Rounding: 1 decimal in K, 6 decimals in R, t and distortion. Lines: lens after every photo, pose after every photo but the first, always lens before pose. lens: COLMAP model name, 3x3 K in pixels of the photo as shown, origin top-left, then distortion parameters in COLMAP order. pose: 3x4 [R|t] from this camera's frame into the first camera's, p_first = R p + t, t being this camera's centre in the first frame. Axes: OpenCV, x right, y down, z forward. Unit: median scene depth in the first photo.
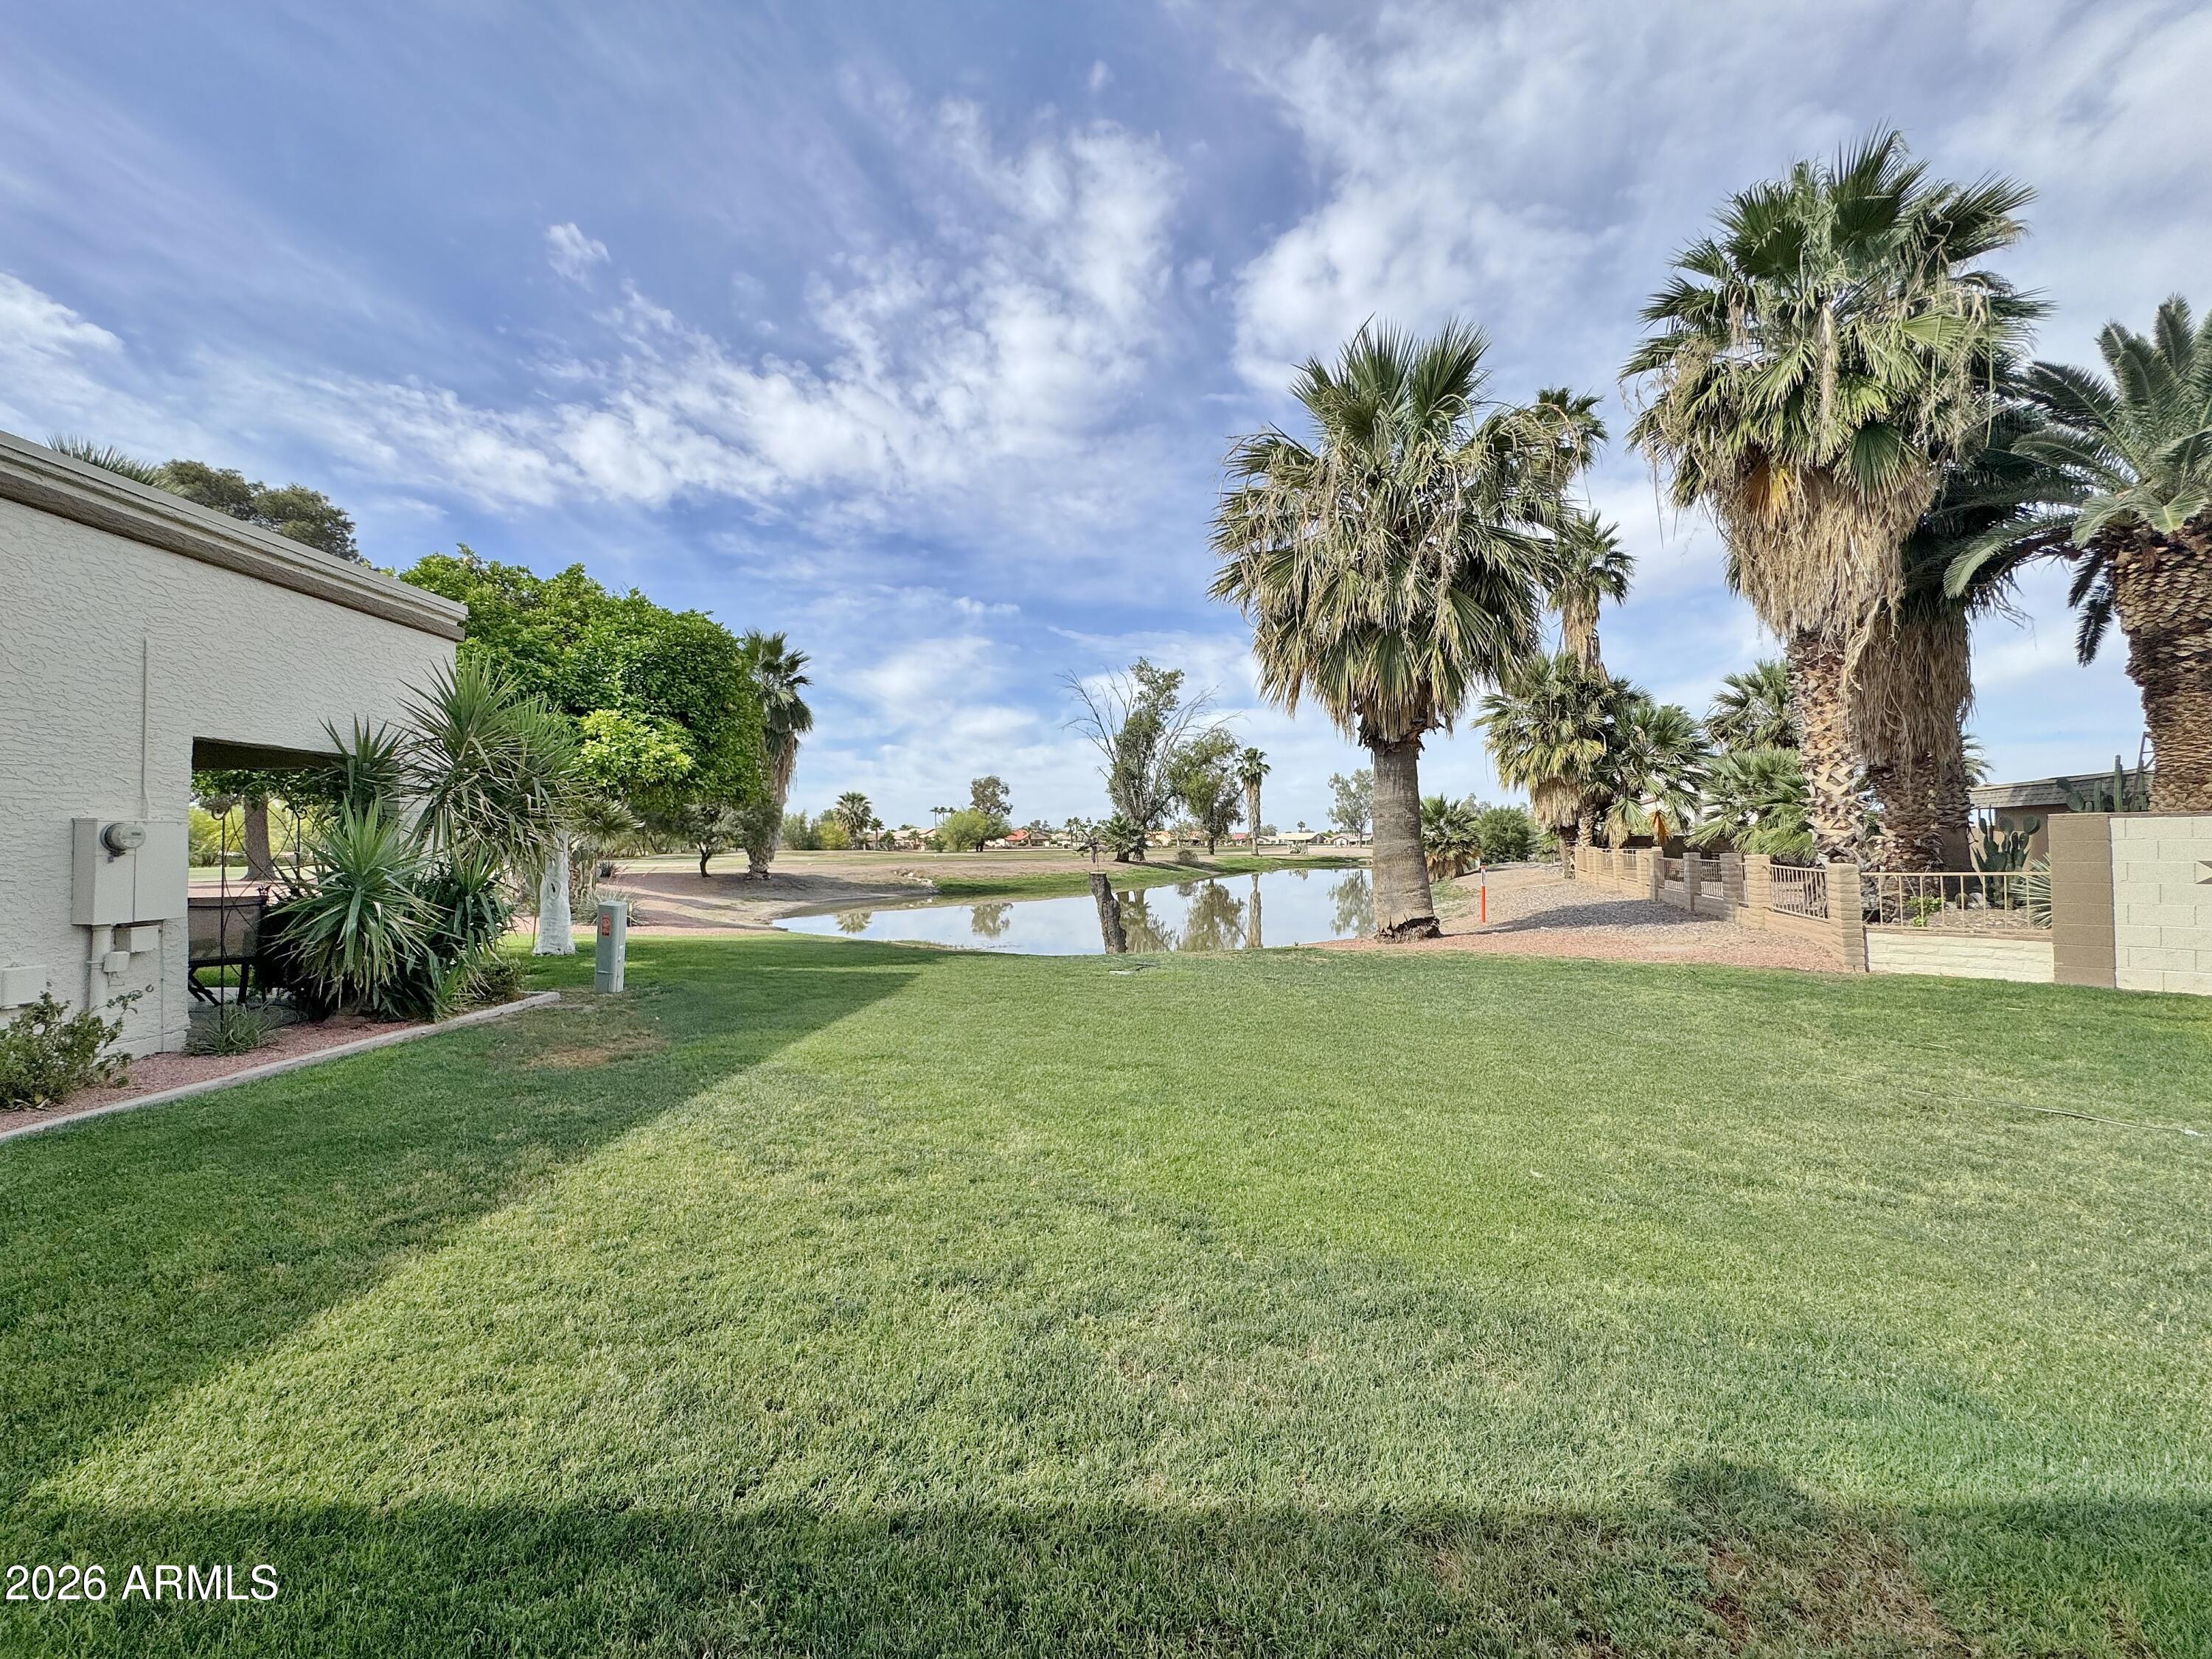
lens RADIAL K [[887.8, 0, 1107.5], [0, 887.8, 828.2], [0, 0, 1]] dist [-0.007639, 0.001148]
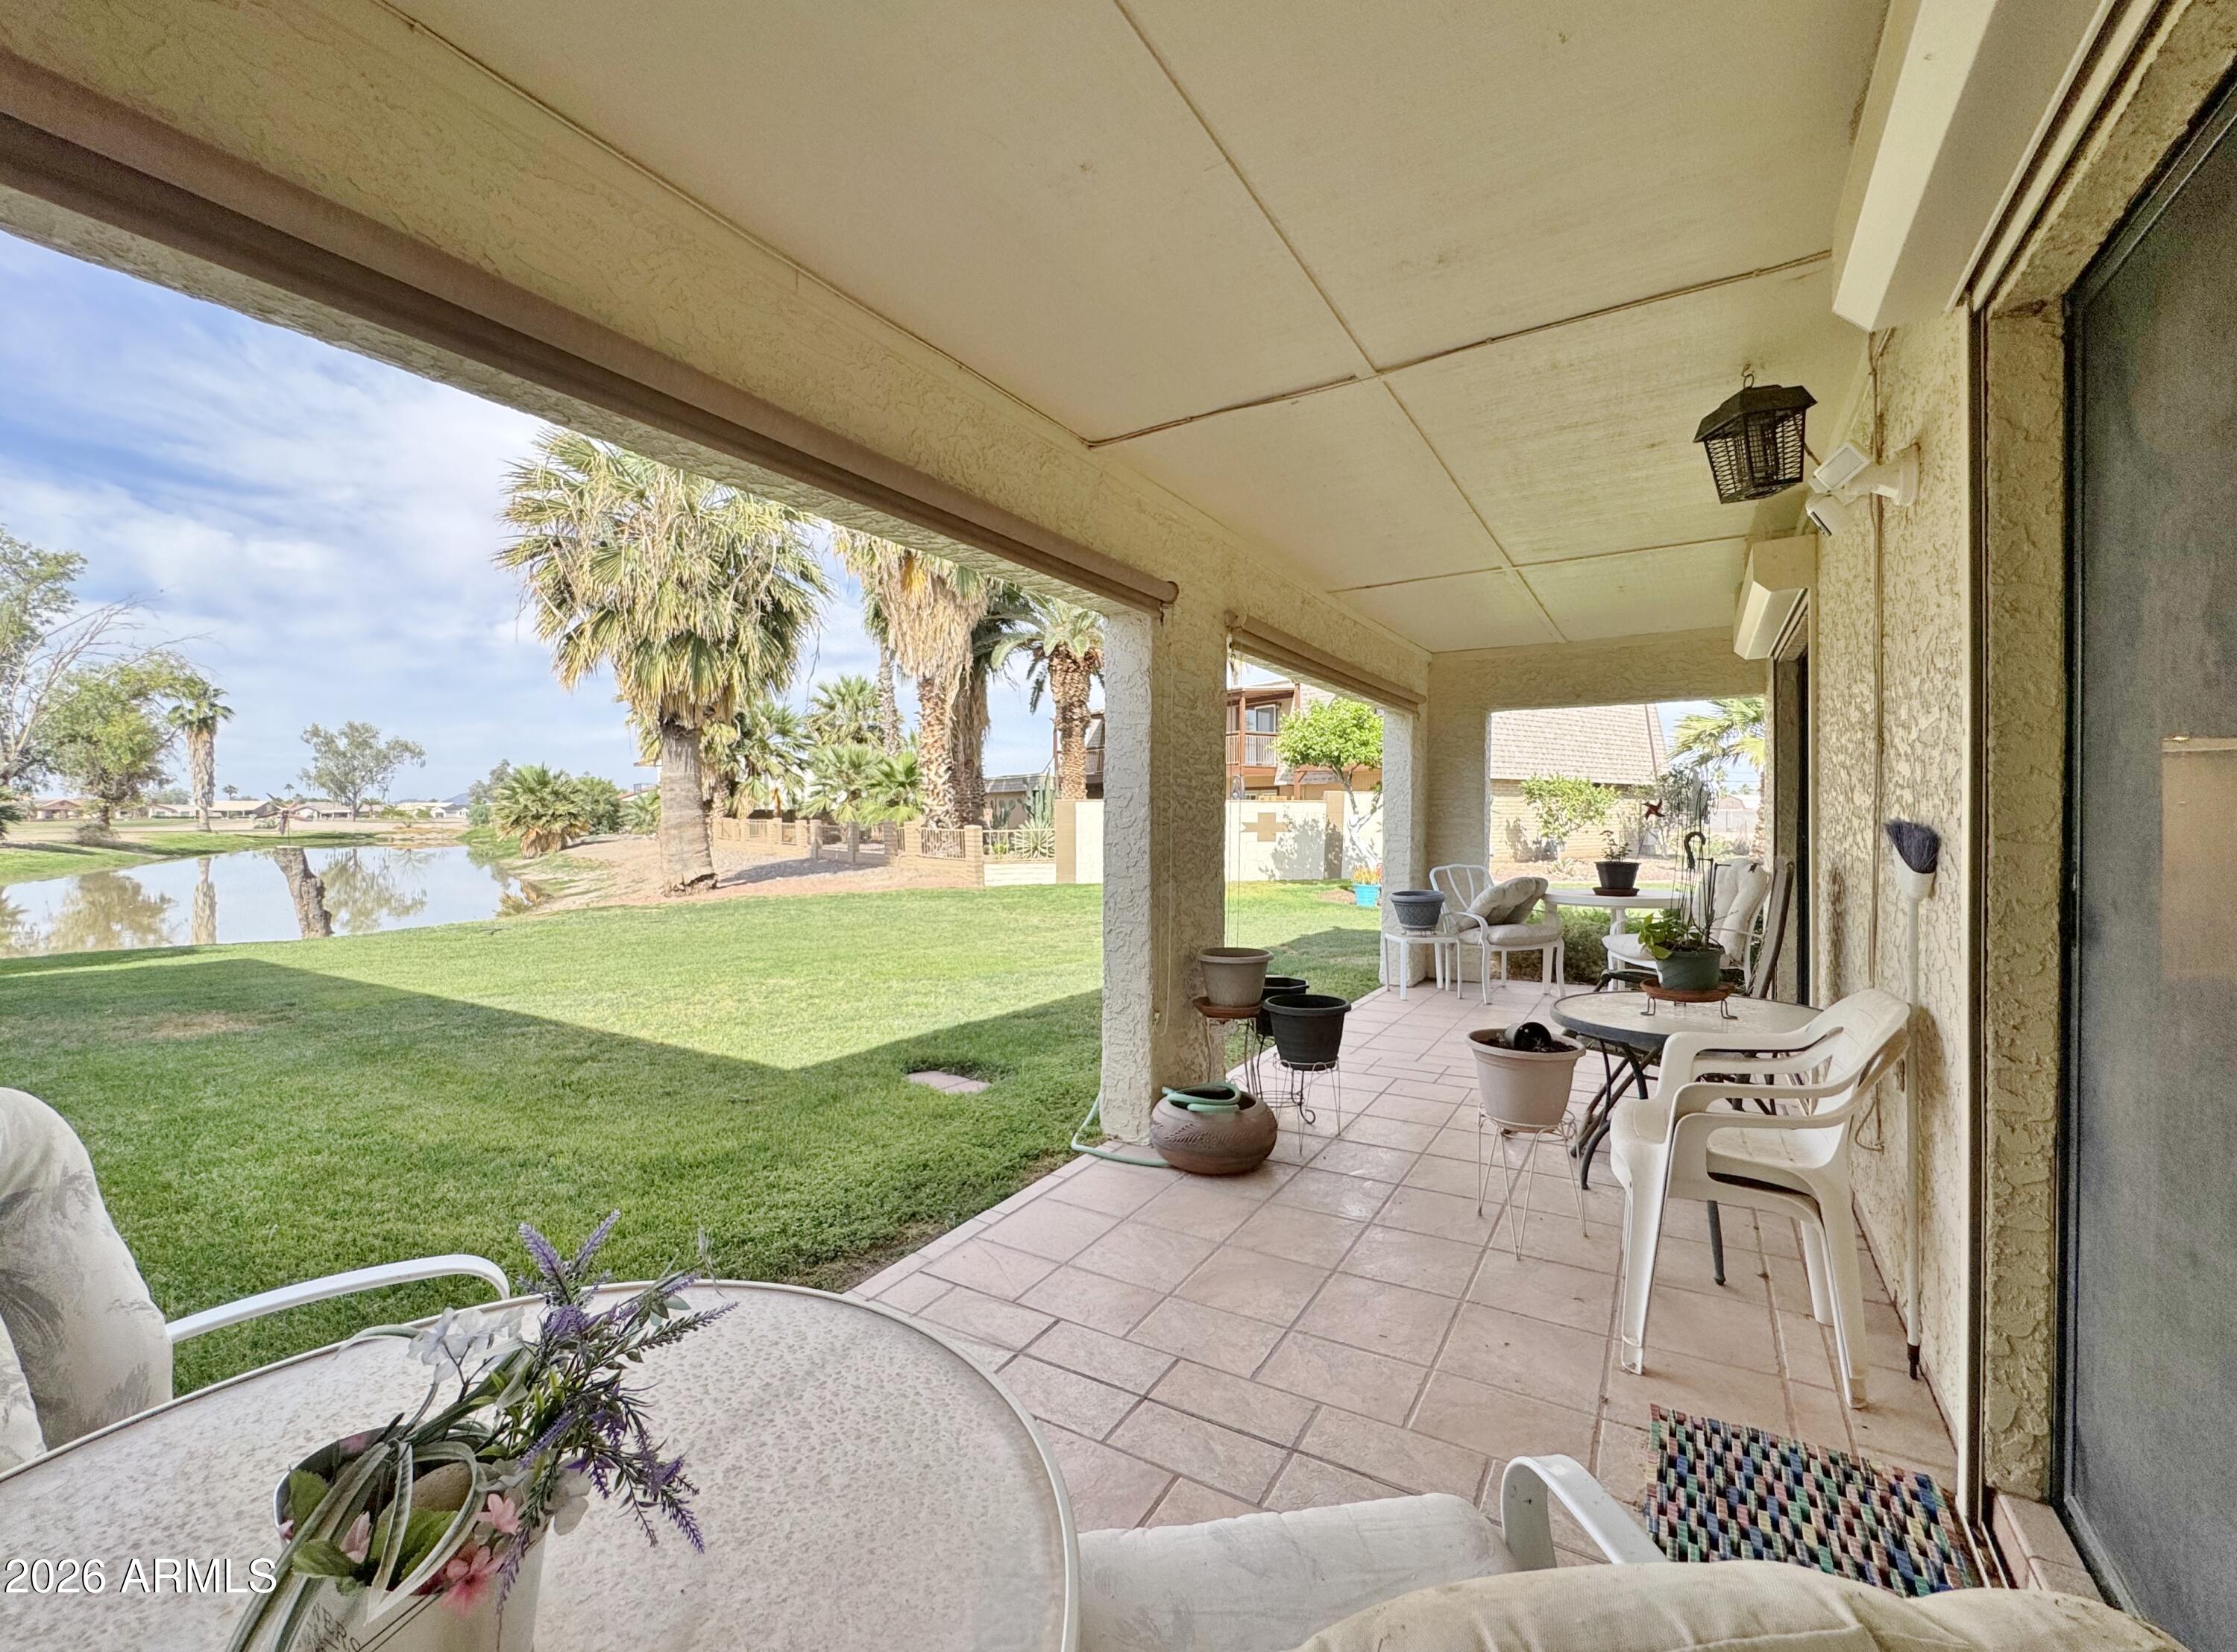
lens RADIAL K [[916.6, 0, 1115.3], [0, 916.6, 823.1], [0, 0, 1]] dist [-0.000888, -0.000410]
pose [[0.541405, -0.003031, 0.840756, -0.185872], [-0.017094, 0.999747, 0.014612, 0.001311], [-0.840588, -0.022283, 0.541216, -0.073339]]
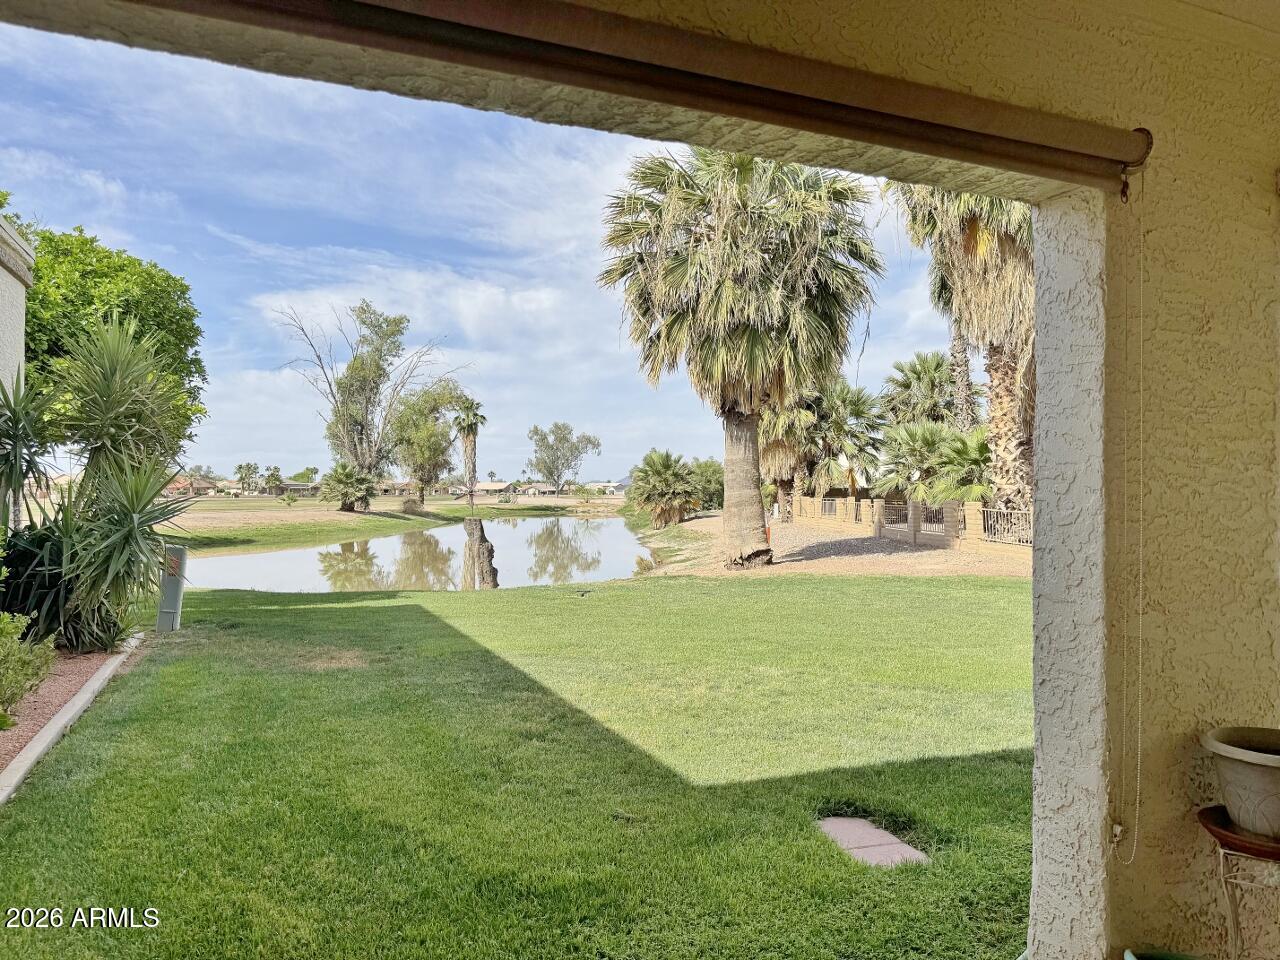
lens RADIAL K [[890.5, 0, 644.1], [0, 890.5, 483.8], [0, 0, 1]] dist [0.149415, -0.231010]
pose [[0.922743, 0.008958, 0.385312, -0.143692], [-0.011586, 0.999923, 0.004499, 0.000144], [-0.385242, -0.008616, 0.922775, -0.066275]]
